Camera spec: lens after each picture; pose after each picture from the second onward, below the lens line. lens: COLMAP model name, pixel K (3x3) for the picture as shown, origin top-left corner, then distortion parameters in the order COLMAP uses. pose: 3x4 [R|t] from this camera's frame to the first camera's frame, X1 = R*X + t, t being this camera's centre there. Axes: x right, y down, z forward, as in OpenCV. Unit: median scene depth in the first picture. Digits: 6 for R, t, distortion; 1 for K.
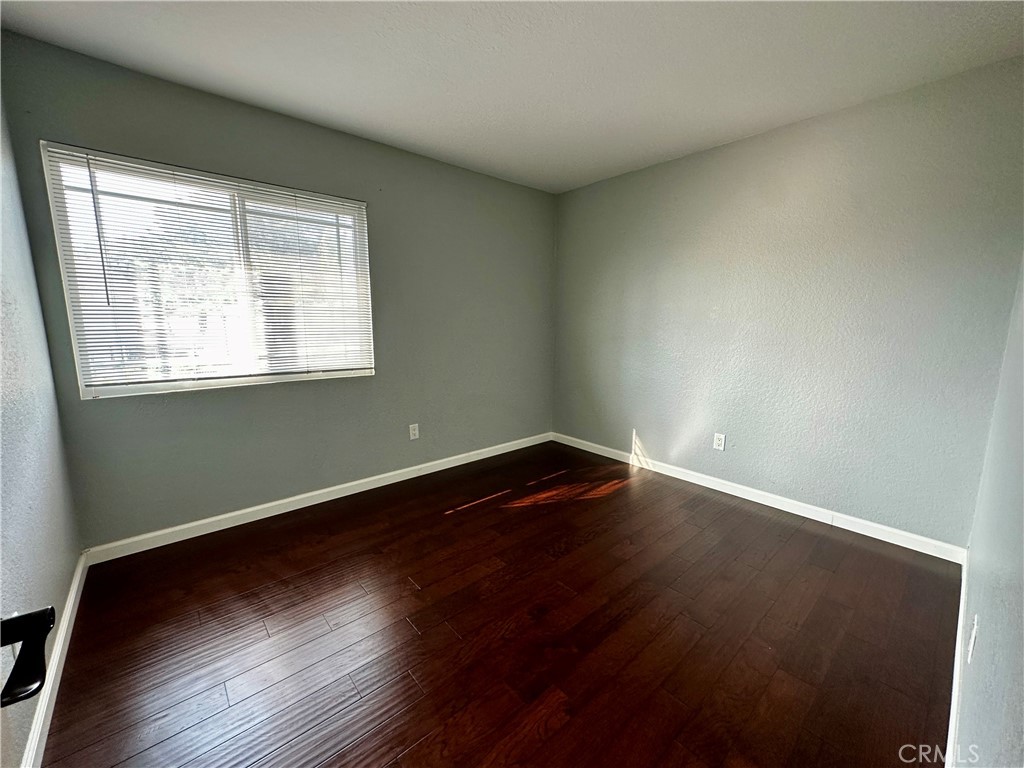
lens RADIAL K [[413.2, 0, 511.2], [0, 413.2, 384.6], [0, 0, 1]] dist [-0.000788, -0.000272]
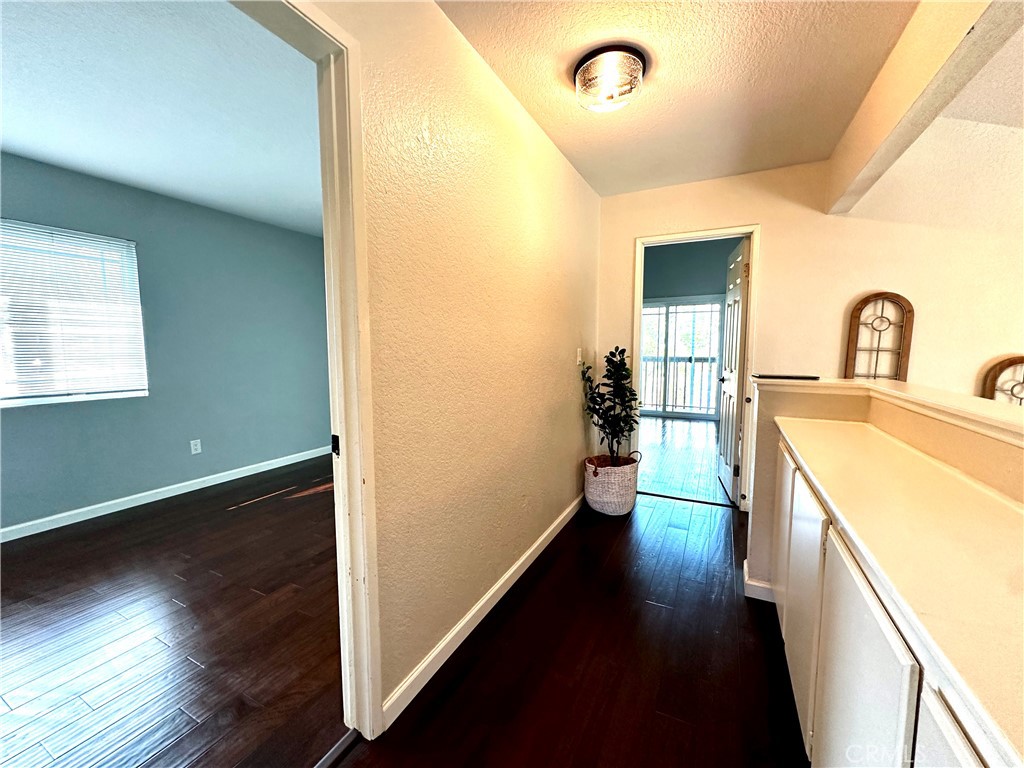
lens RADIAL K [[413.2, 0, 511.2], [0, 413.2, 384.6], [0, 0, 1]] dist [-0.000788, -0.000272]
pose [[0.929851, -0.039248, 0.365838, 0.170685], [0.062562, 0.996681, -0.052086, 0.067386], [-0.362579, 0.071320, 0.929220, -0.381508]]
